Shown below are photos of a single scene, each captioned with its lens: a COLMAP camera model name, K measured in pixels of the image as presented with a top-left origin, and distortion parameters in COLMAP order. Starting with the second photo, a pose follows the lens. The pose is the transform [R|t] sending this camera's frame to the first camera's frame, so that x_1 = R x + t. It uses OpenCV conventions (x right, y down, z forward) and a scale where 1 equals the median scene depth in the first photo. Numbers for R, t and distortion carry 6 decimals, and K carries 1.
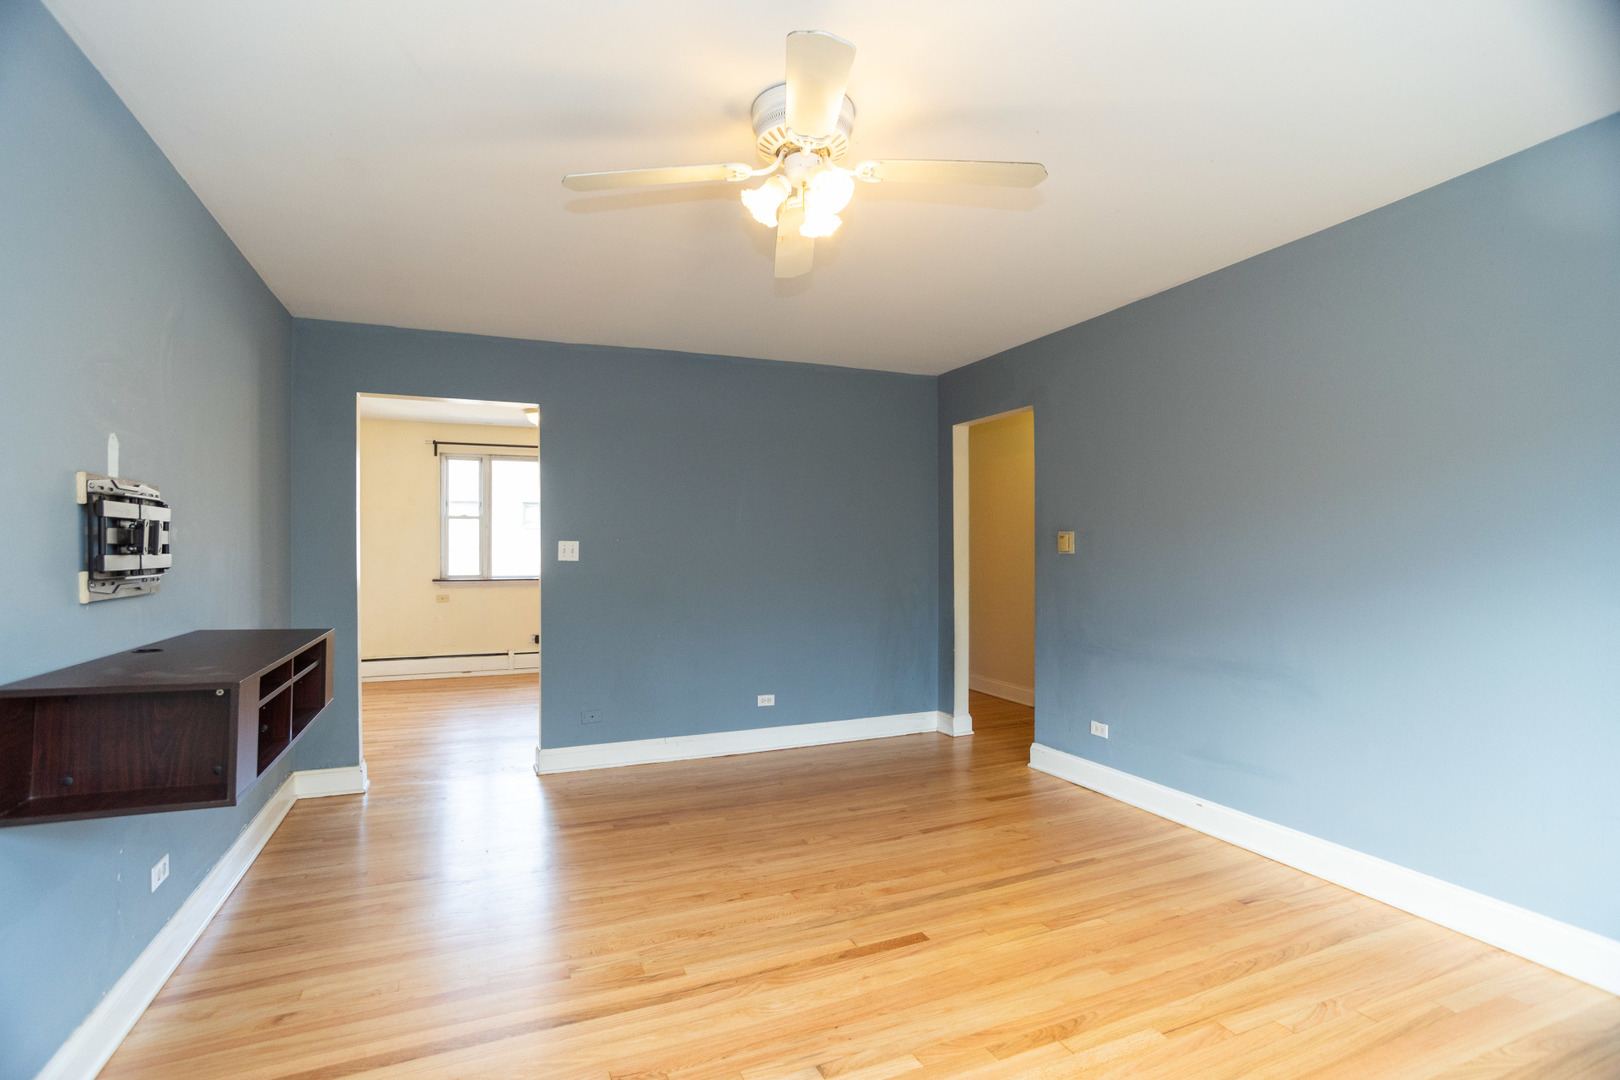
lens RADIAL K [[770.6, 0, 802.1], [0, 770.6, 541.5], [0, 0, 1]] dist [-0.078286, 0.051683]
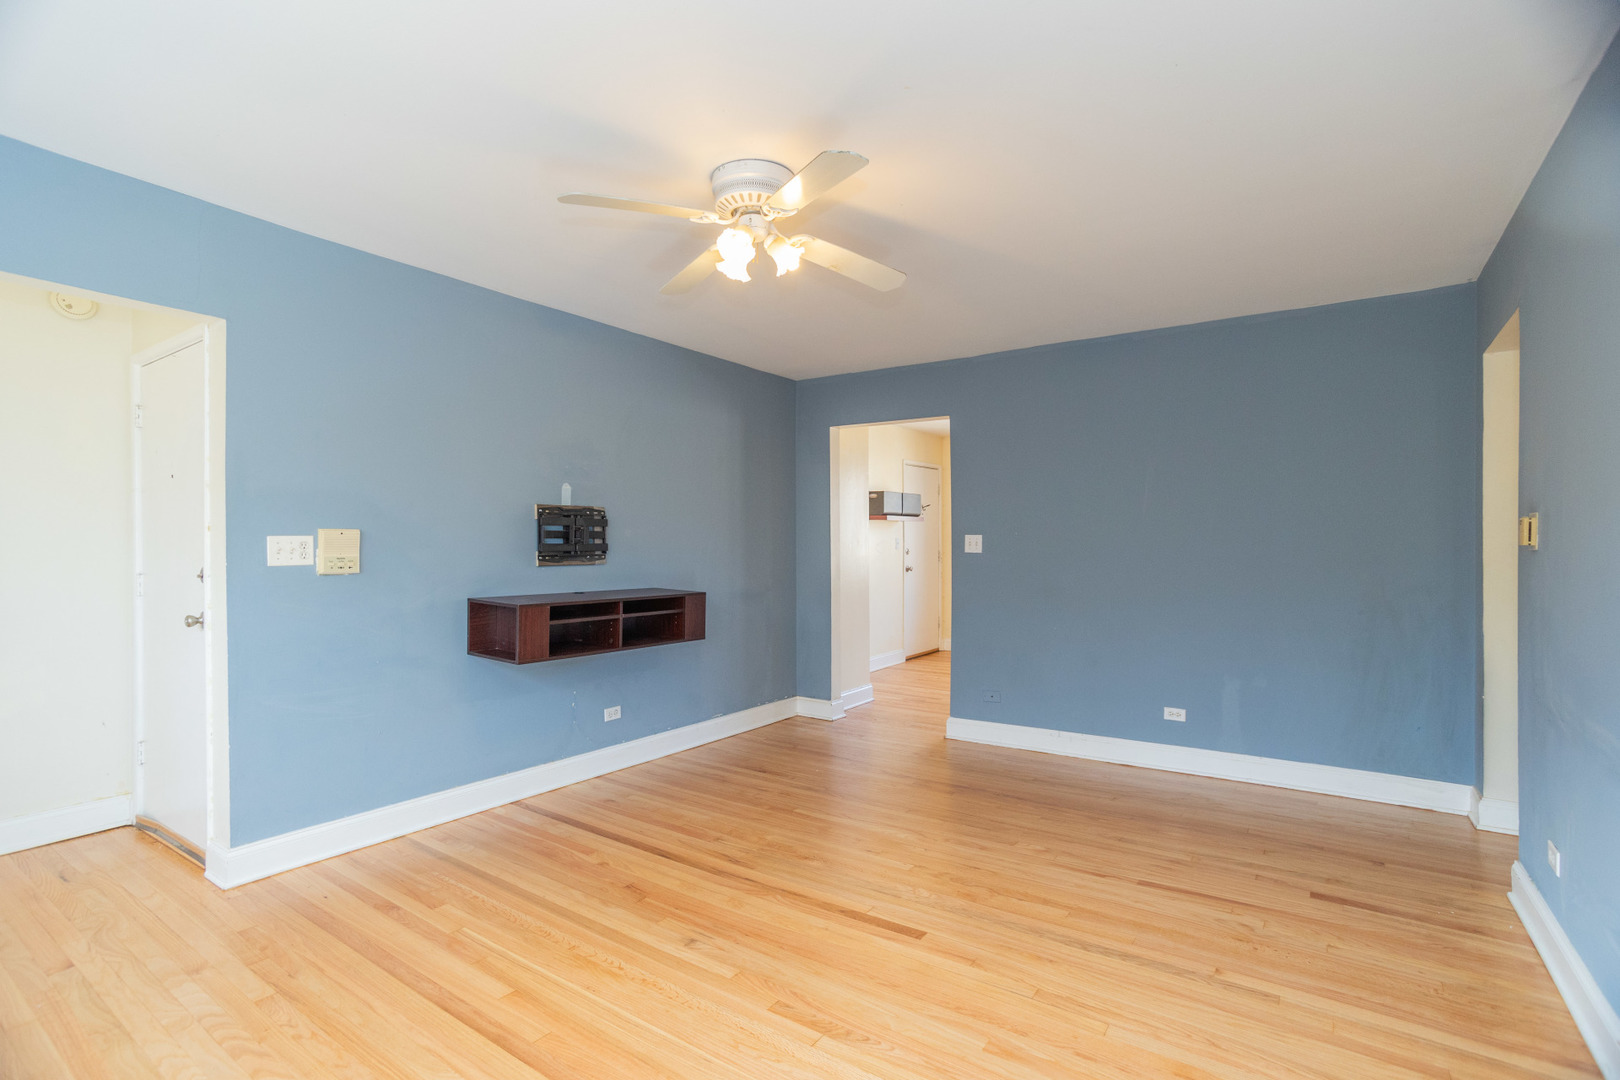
lens RADIAL K [[770.6, 0, 802.1], [0, 770.6, 541.5], [0, 0, 1]] dist [-0.078286, 0.051683]
pose [[0.528069, -0.000197, -0.849201, 0.515413], [0.005119, 0.999983, 0.002951, 0.004398], [0.849186, -0.005905, 0.528061, 0.199948]]
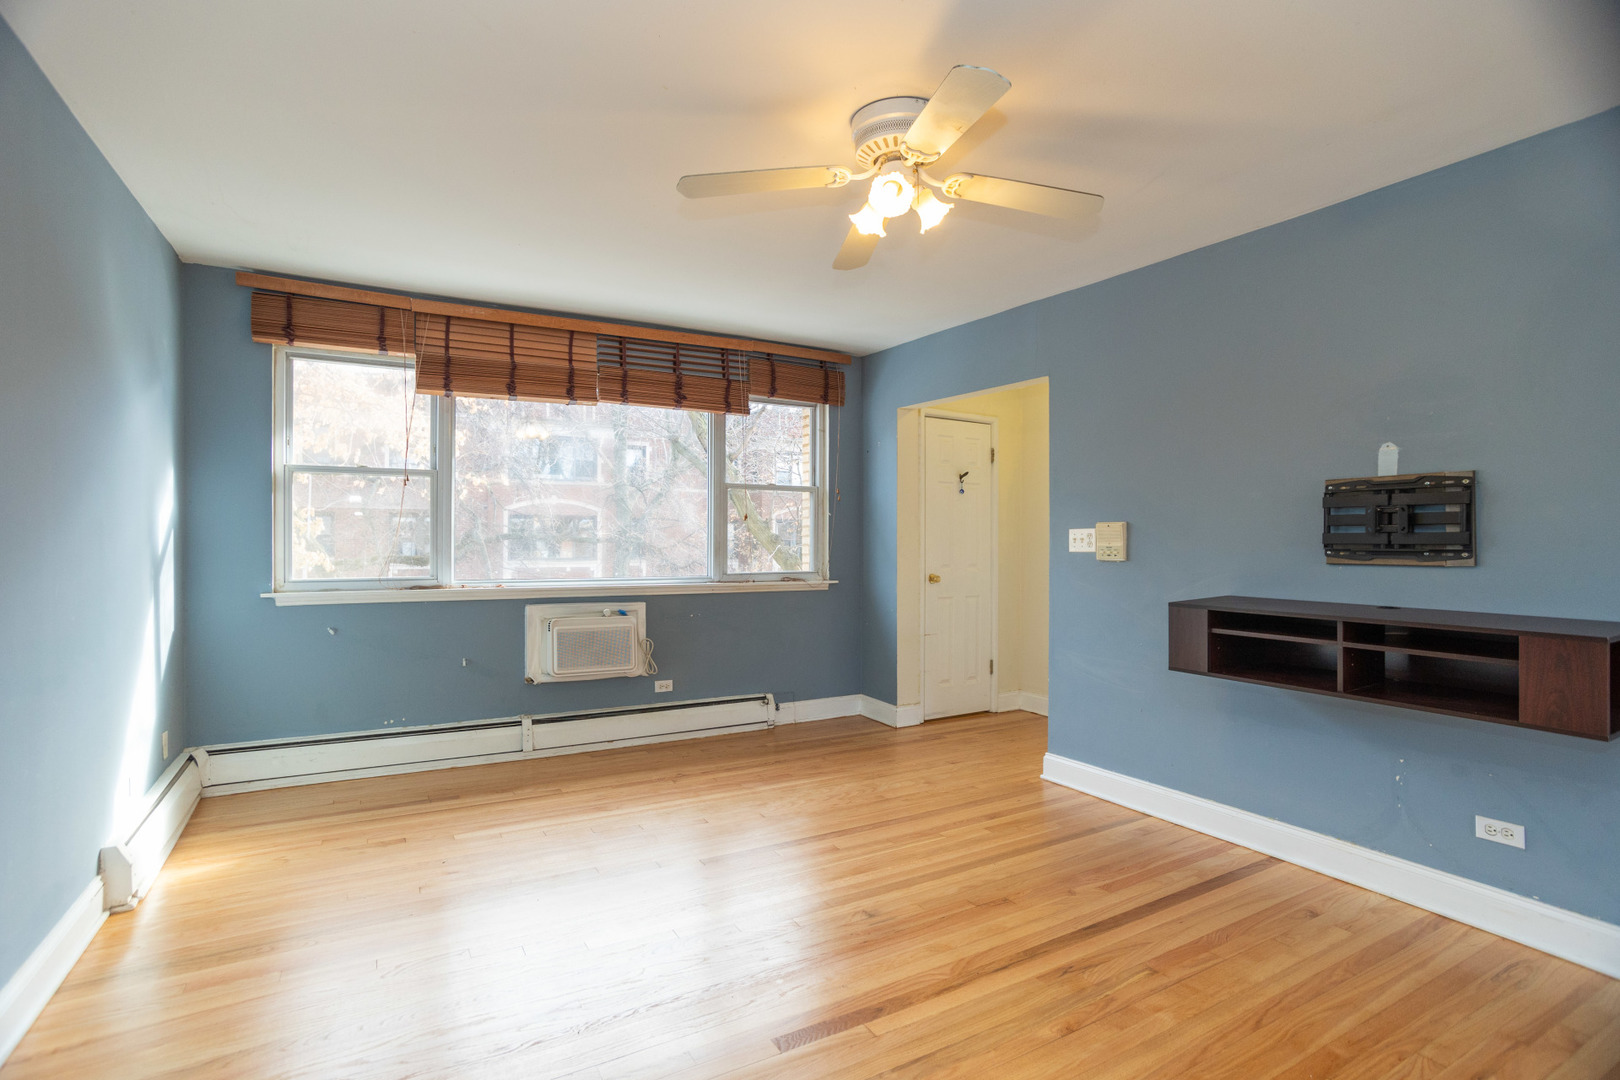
lens RADIAL K [[770.6, 0, 802.1], [0, 770.6, 541.5], [0, 0, 1]] dist [-0.078286, 0.051683]
pose [[-0.991162, -0.003461, -0.132611, 0.136394], [-0.002663, 0.999977, -0.006194, 0.019750], [0.132629, -0.005786, -0.991149, 0.972317]]
